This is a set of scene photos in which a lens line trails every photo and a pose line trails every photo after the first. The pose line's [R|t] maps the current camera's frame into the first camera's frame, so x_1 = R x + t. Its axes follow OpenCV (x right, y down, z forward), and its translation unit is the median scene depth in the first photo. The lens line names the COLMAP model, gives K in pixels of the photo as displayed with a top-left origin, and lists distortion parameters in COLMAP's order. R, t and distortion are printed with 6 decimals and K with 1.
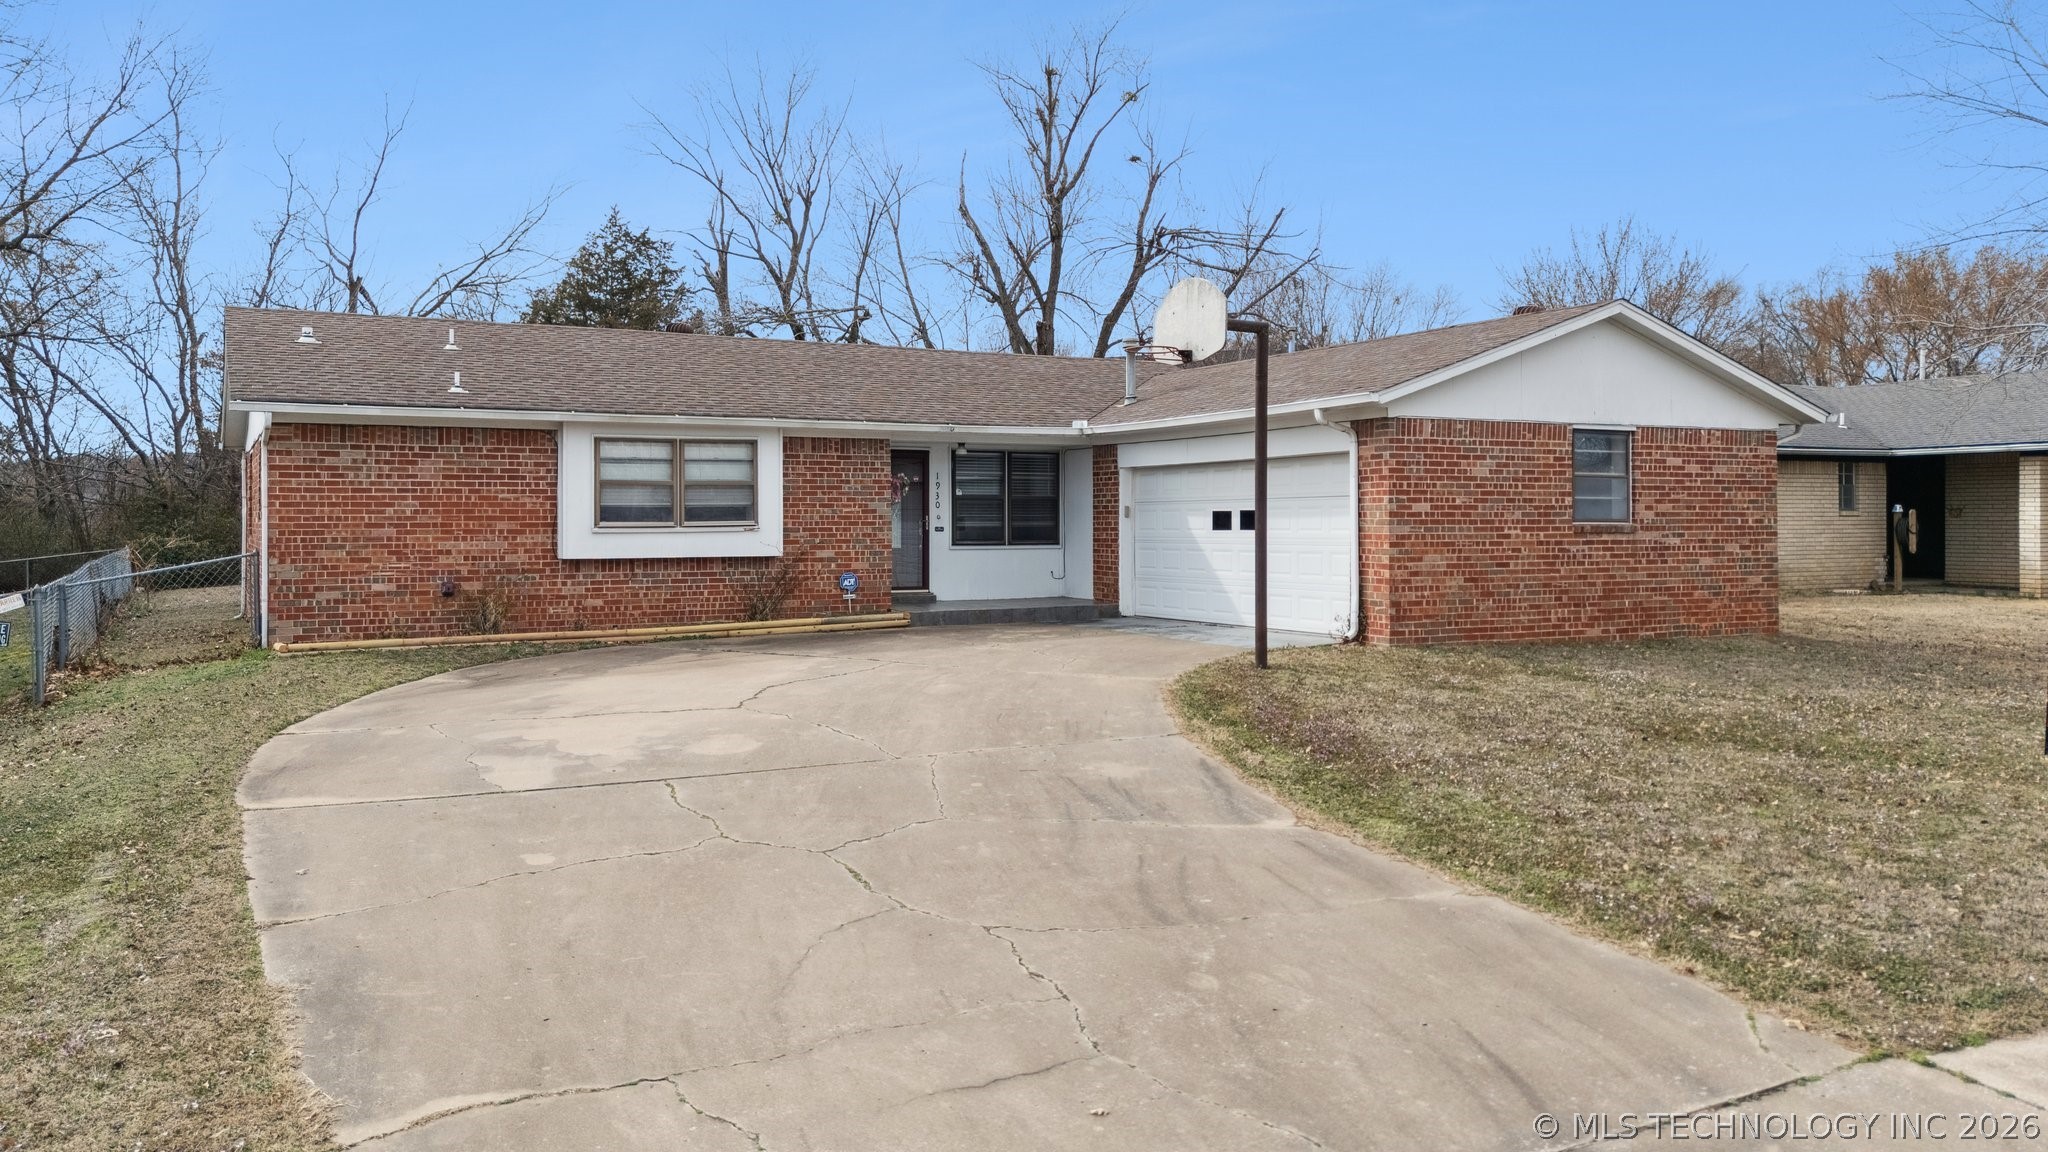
lens RADIAL K [[1424.2, 0, 983.6], [0, 1424.2, 564.3], [0, 0, 1]] dist [0.044366, -0.009742]
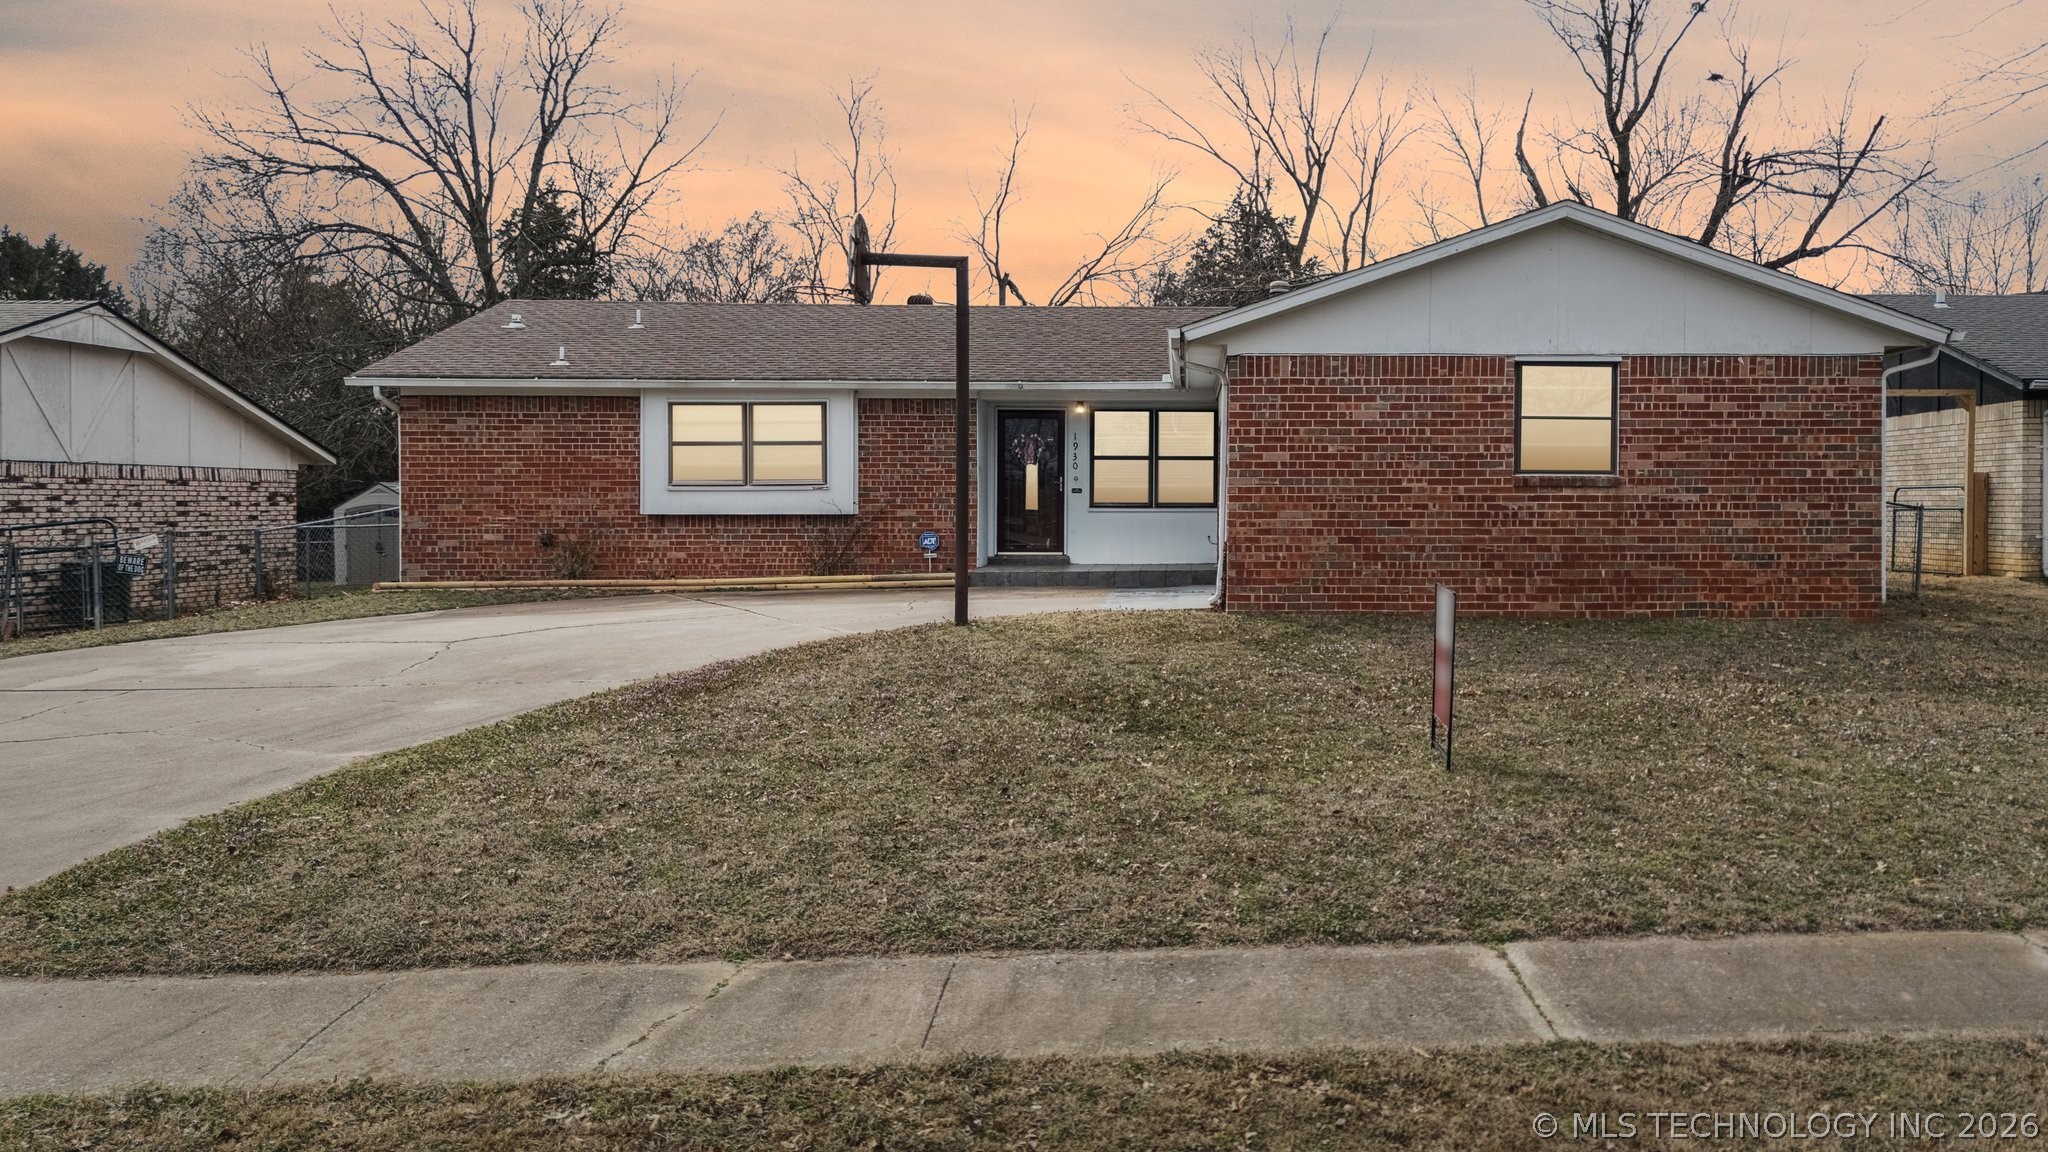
lens RADIAL K [[1424.2, 0, 1013.4], [0, 1424.2, 572.7], [0, 0, 1]] dist [0.044366, -0.009742]
pose [[0.922858, 0.022134, -0.384504, 0.433969], [-0.012916, 0.999564, 0.026539, 0.009155], [0.384924, -0.019525, 0.922742, 0.108635]]
